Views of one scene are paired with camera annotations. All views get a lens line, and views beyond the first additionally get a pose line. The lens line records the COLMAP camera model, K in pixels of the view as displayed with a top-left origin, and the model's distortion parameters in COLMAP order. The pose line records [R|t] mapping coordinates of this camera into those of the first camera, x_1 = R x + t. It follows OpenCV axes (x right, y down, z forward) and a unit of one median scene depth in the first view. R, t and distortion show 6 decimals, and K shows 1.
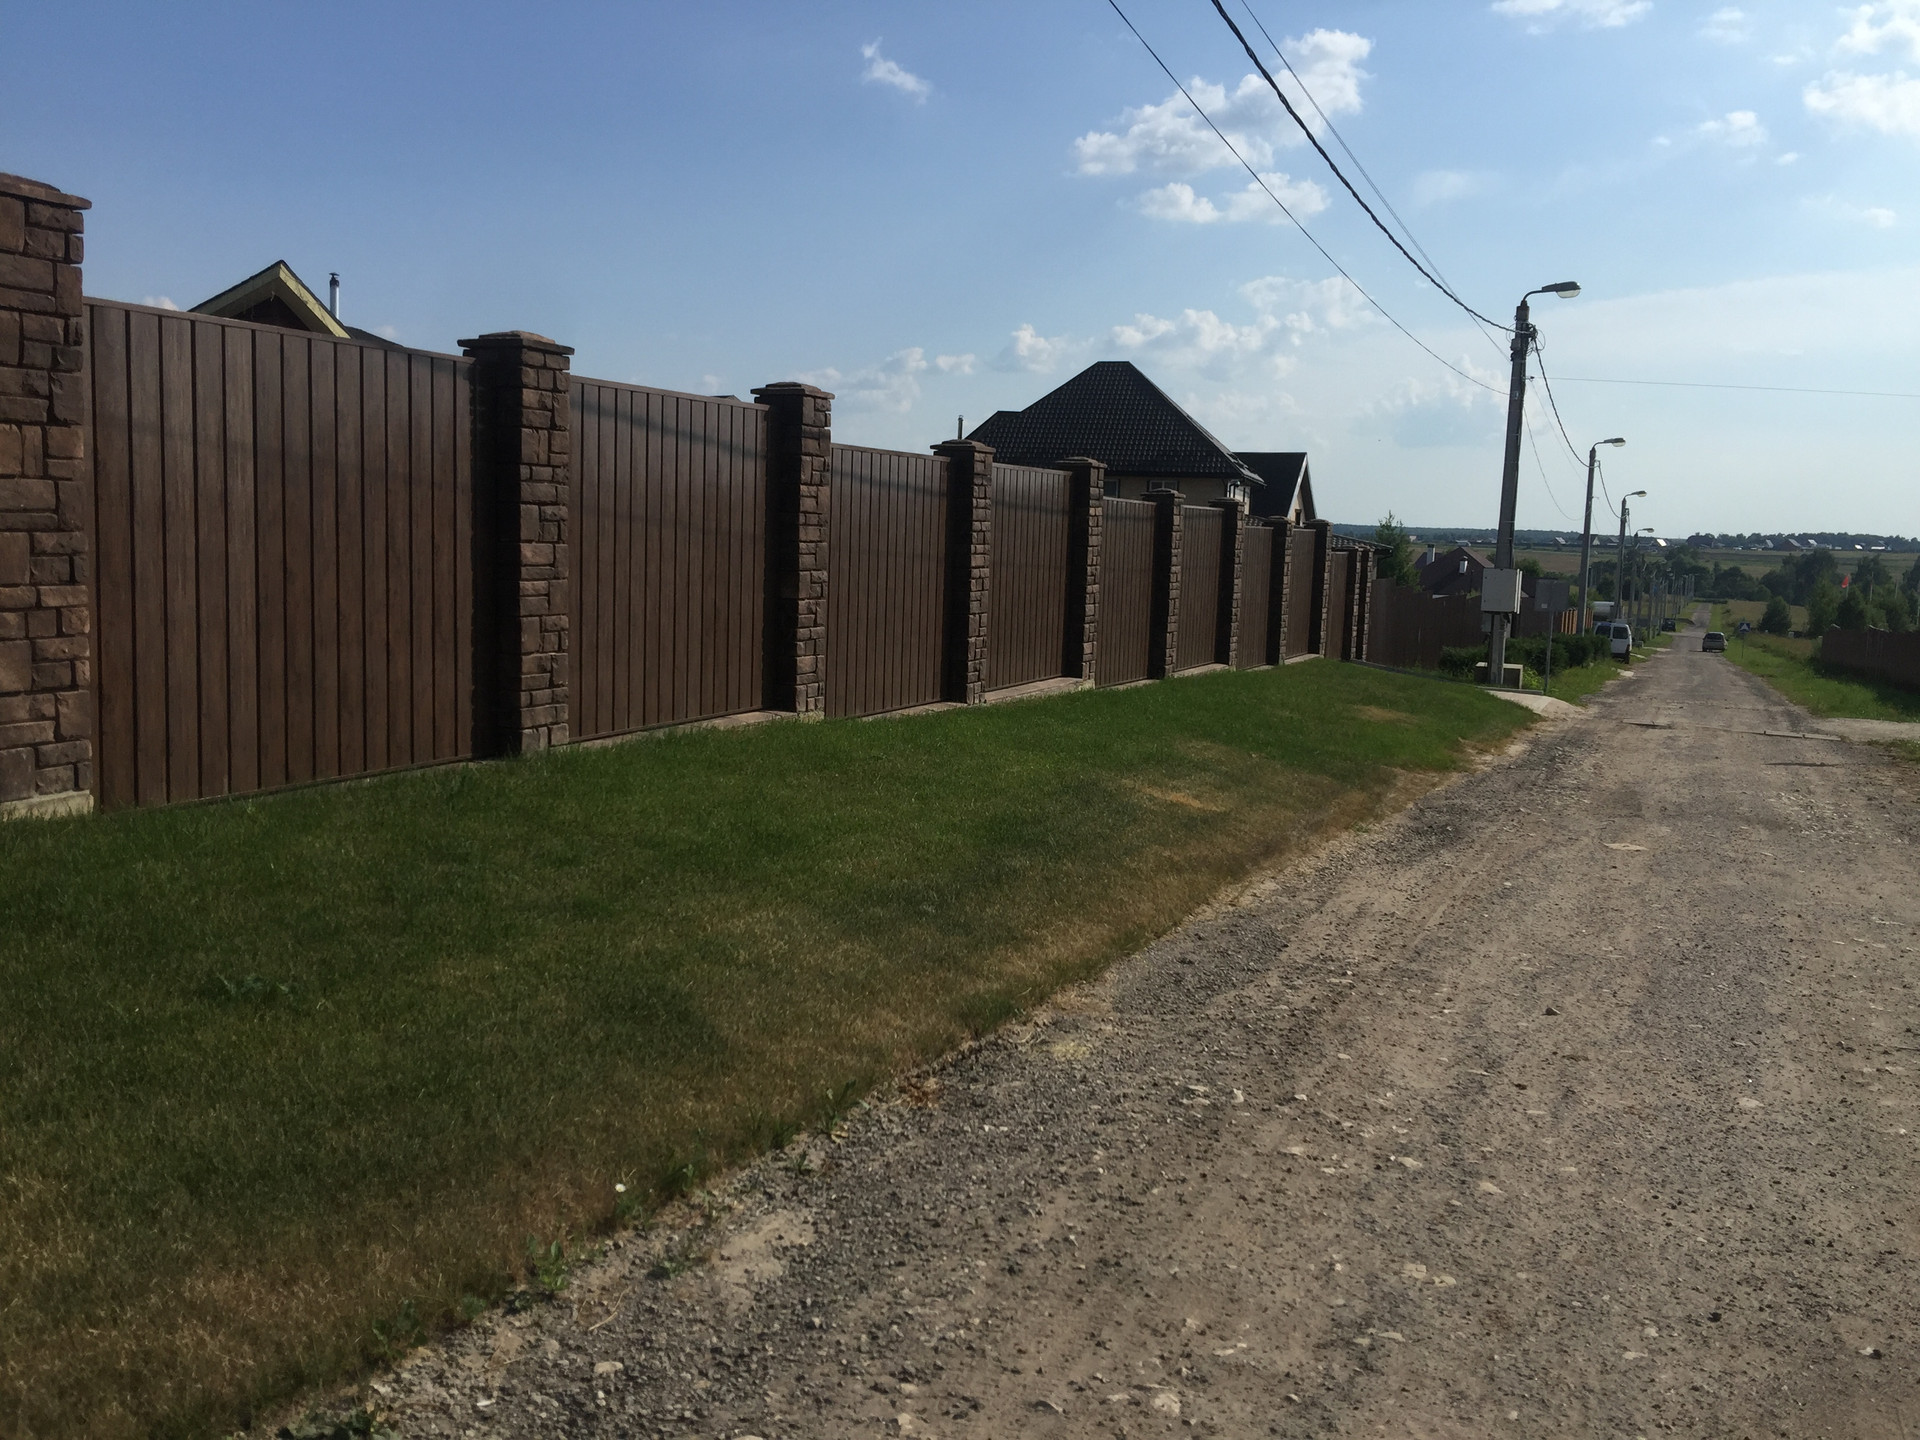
lens RADIAL K [[1618.2, 0, 946.1], [0, 1618.2, 670.2], [0, 0, 1]] dist [0.074293, -0.117943]
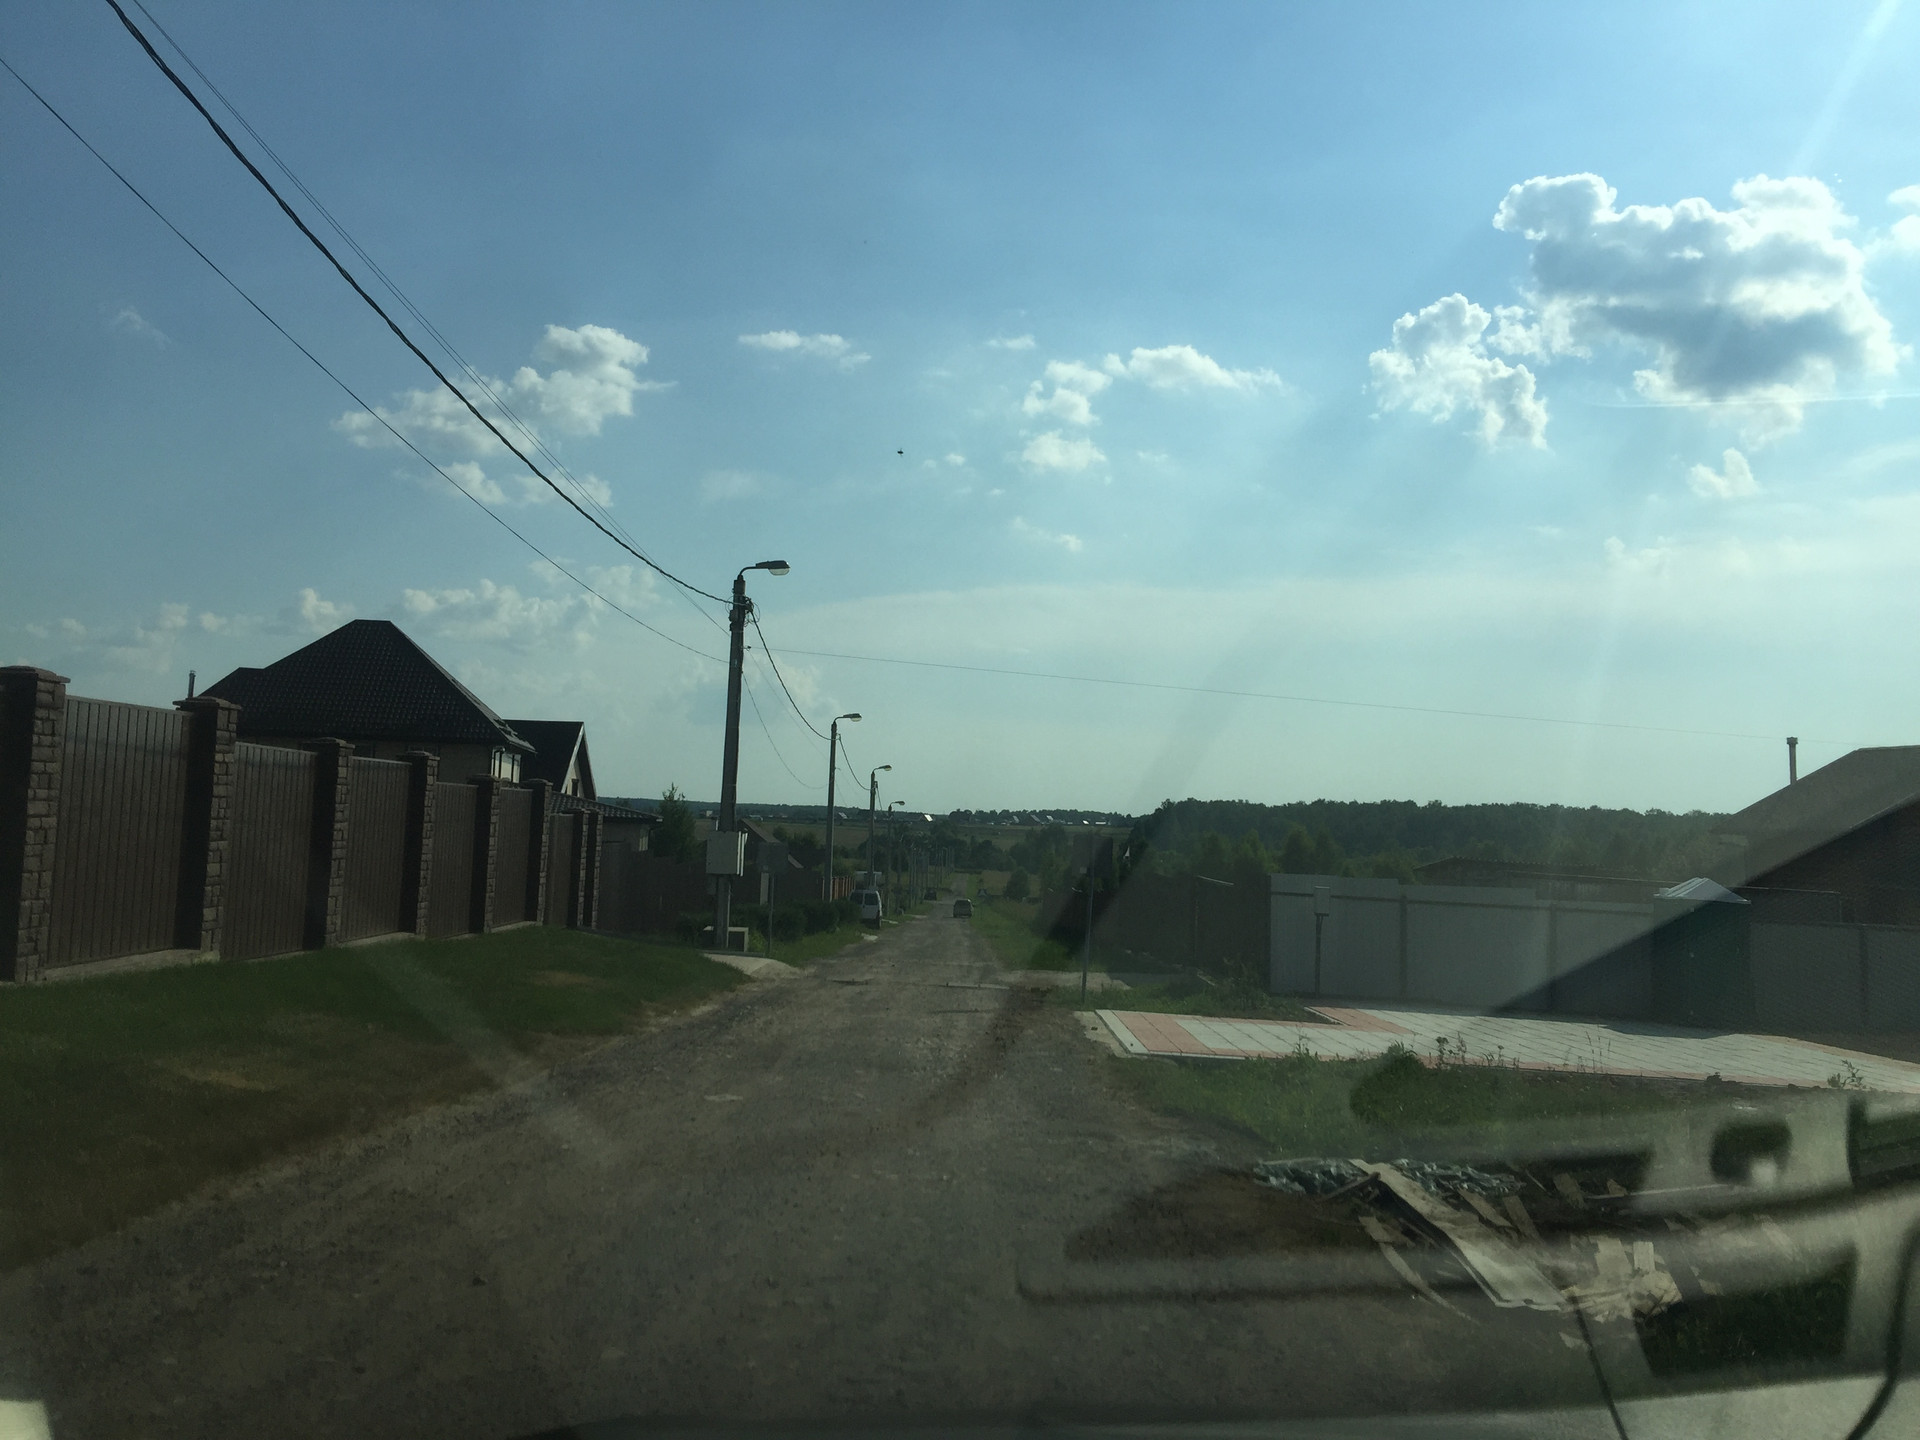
lens RADIAL K [[1618.2, 0, 985.0], [0, 1618.2, 637.3], [0, 0, 1]] dist [0.074293, -0.117943]
pose [[0.910694, 0.050126, 0.410029, 0.102862], [0.029069, 0.982373, -0.184658, 0.015385], [-0.412057, 0.180086, 0.893184, 0.014133]]
